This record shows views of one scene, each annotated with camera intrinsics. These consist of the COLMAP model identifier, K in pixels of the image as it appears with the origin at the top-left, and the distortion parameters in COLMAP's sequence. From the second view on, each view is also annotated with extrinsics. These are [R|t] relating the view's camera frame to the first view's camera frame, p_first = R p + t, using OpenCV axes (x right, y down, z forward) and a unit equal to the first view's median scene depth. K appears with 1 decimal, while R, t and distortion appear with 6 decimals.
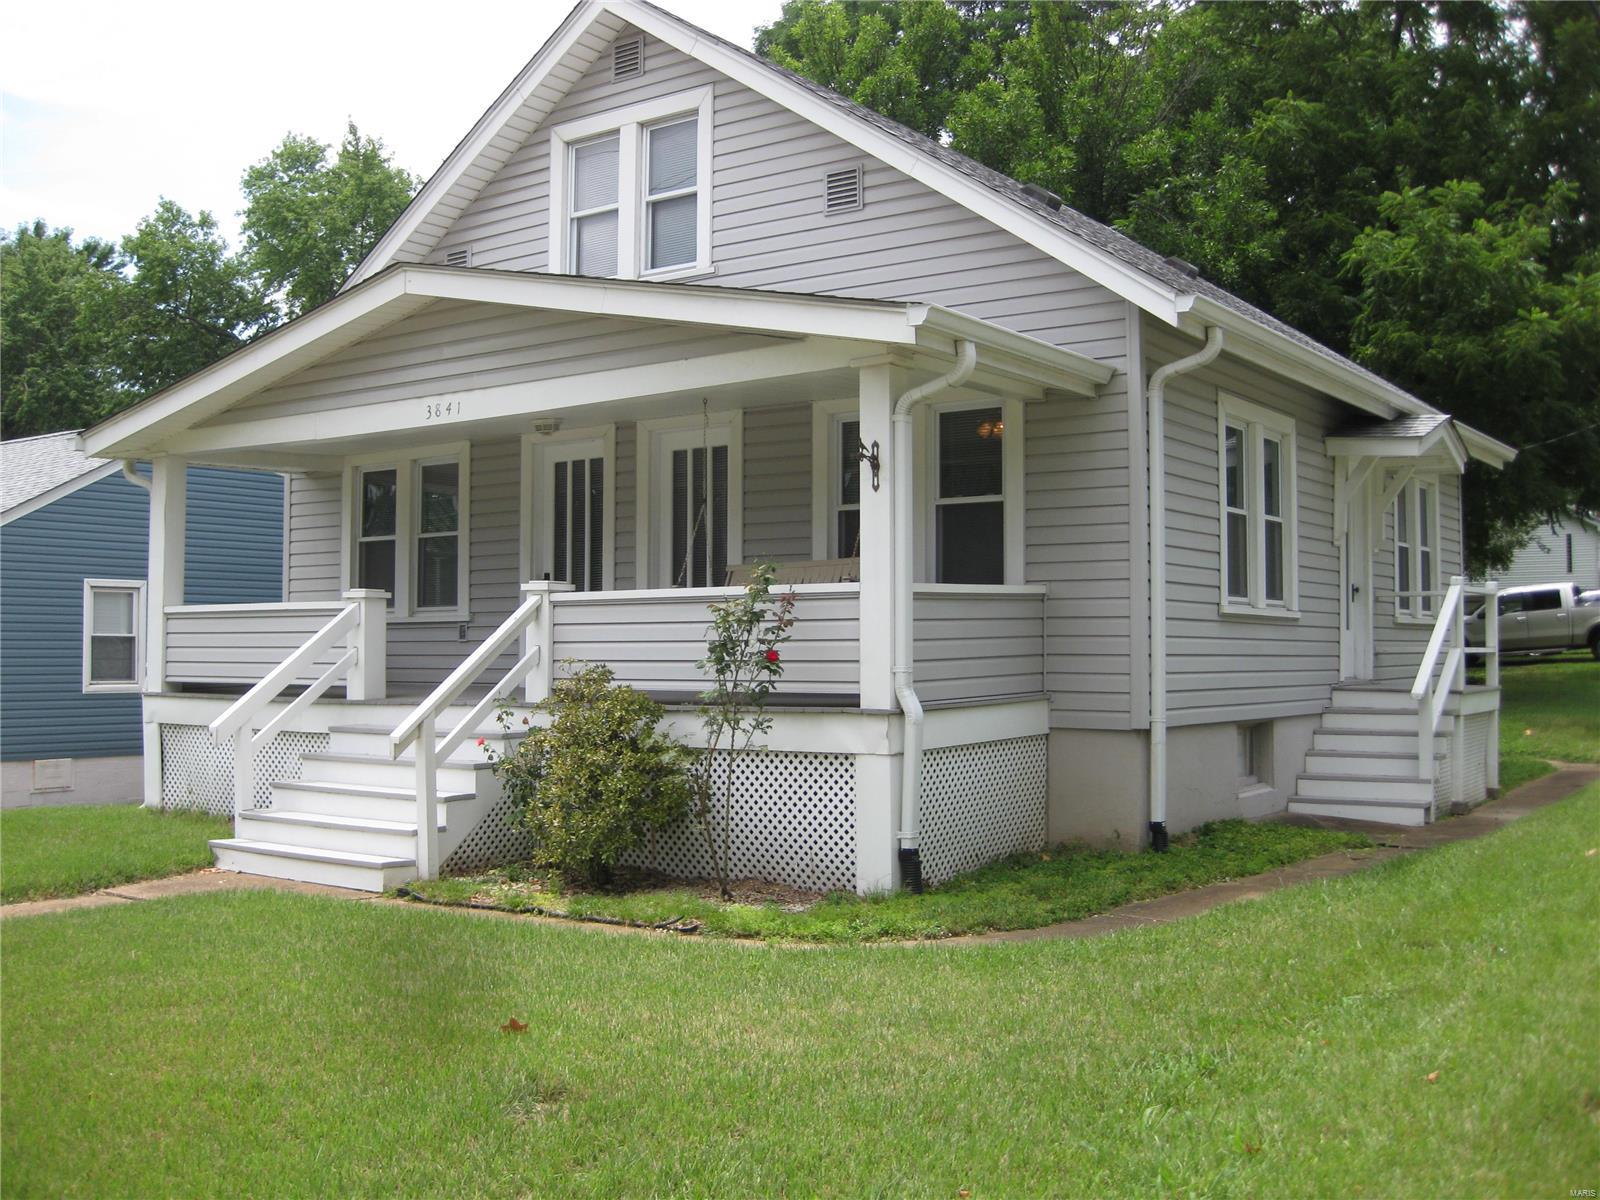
lens RADIAL K [[1634.0, 0, 800.0], [0, 1634.0, 600.0], [0, 0, 1]] dist [-0.184683, -0.000345]
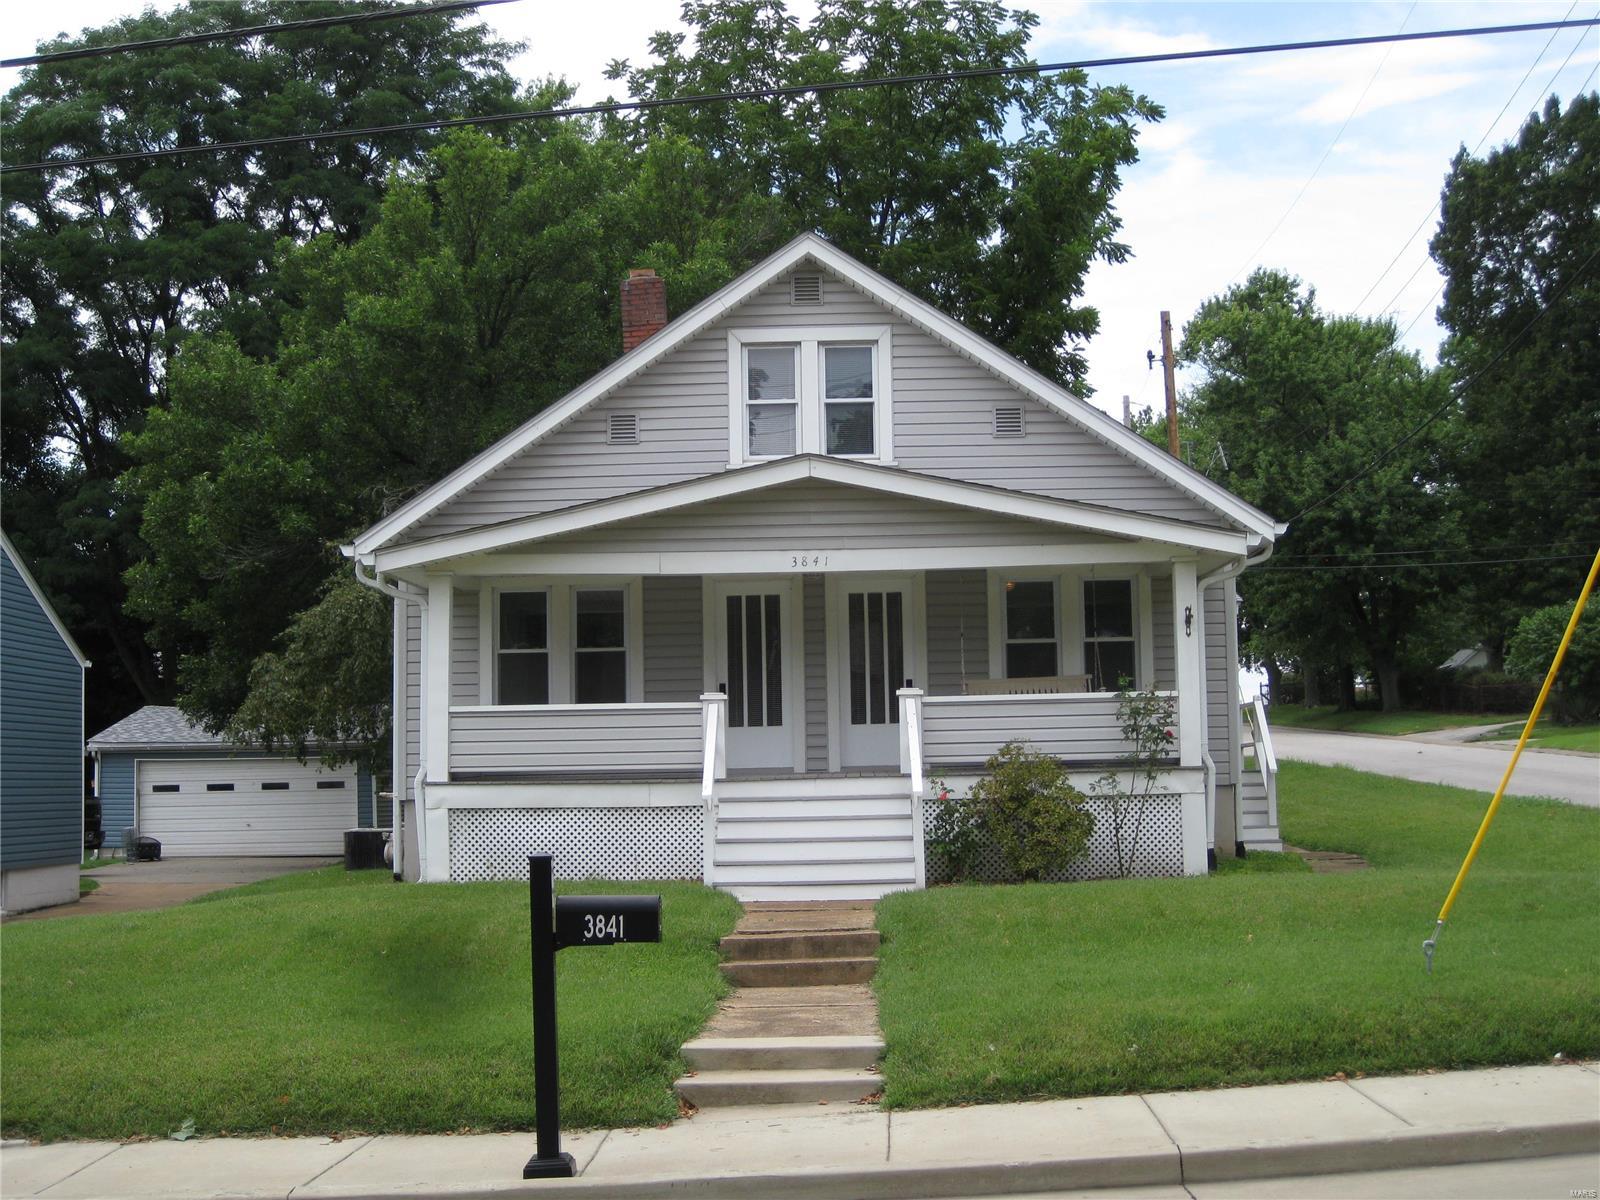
lens RADIAL K [[2107.9, 0, 800.0], [0, 2107.9, 600.0], [0, 0, 1]] dist [-0.122052, -0.004672]
pose [[0.830687, 0.038573, 0.555402, -1.117800], [-0.001878, 0.997785, -0.066489, 0.030159], [-0.556737, 0.054188, 0.828919, -0.429701]]
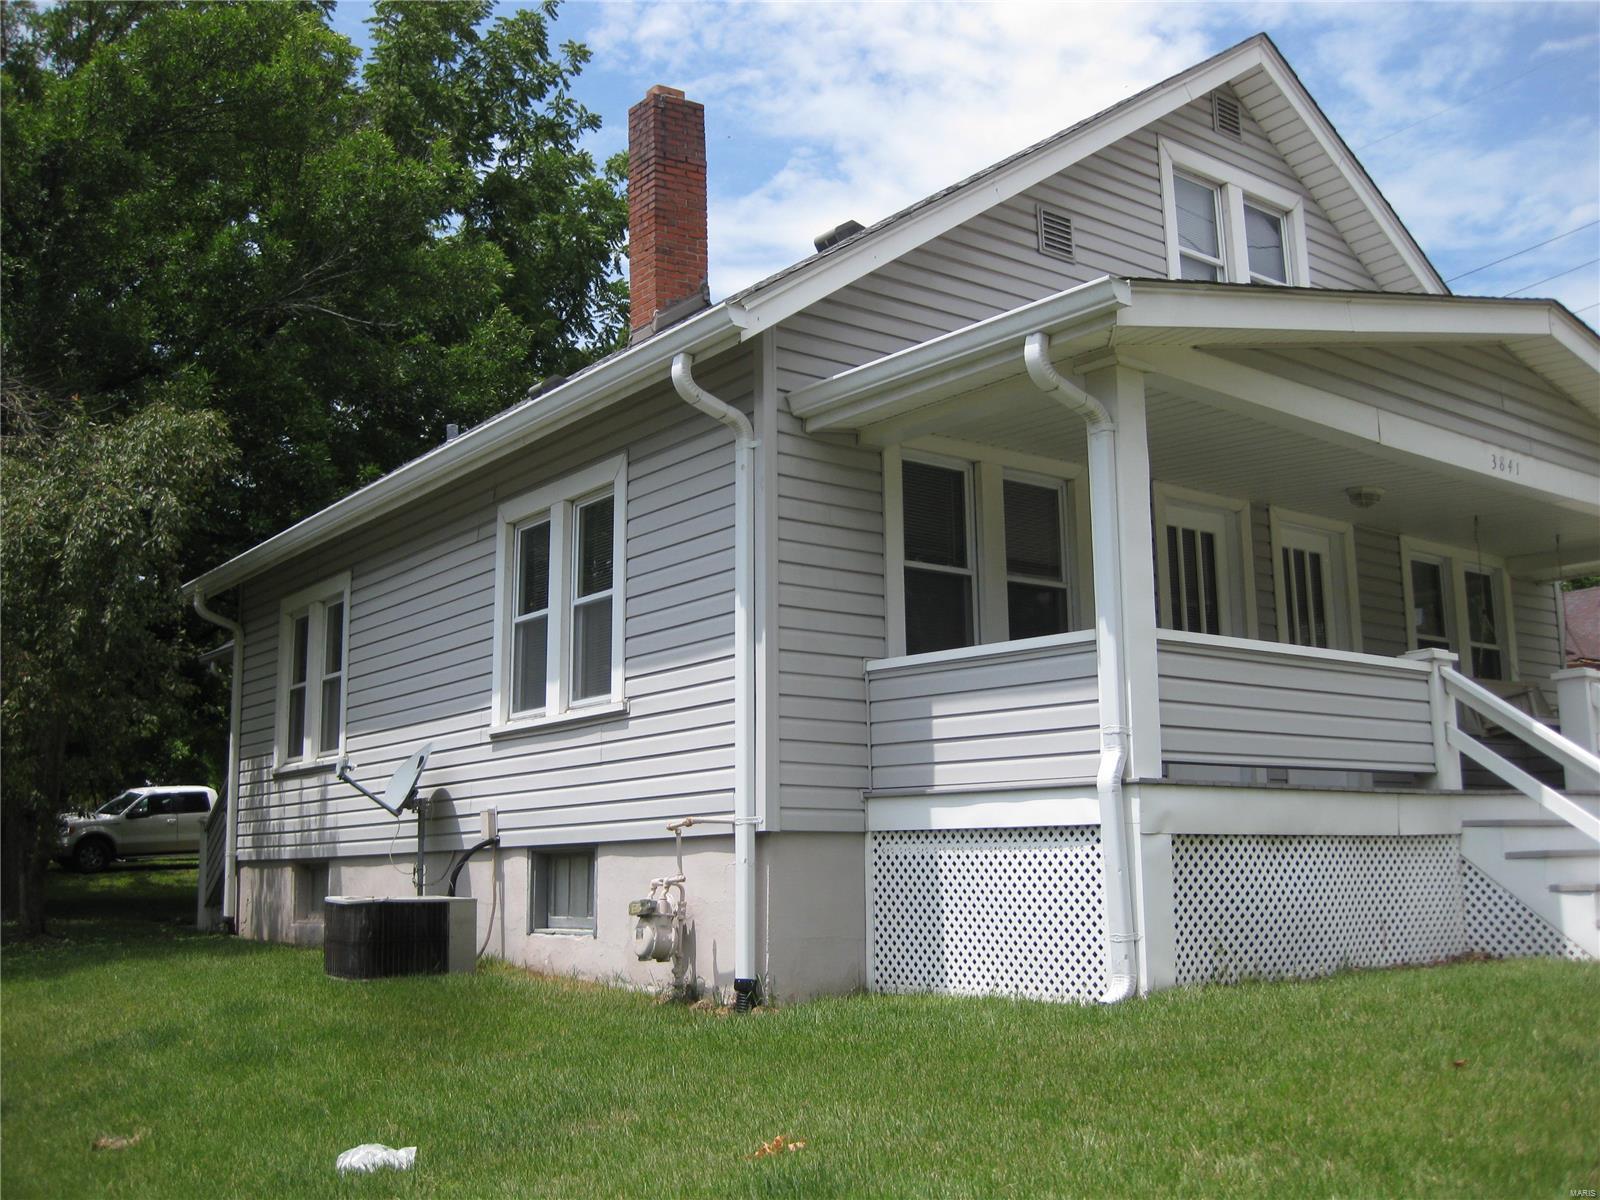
lens RADIAL K [[1634.0, 0, 800.0], [0, 1634.0, 600.0], [0, 0, 1]] dist [-0.184683, -0.000345]
pose [[0.310981, 0.161847, 0.936534, -1.061911], [-0.015122, 0.986112, -0.165393, 0.099079], [-0.950296, 0.037272, 0.309109, 1.018928]]
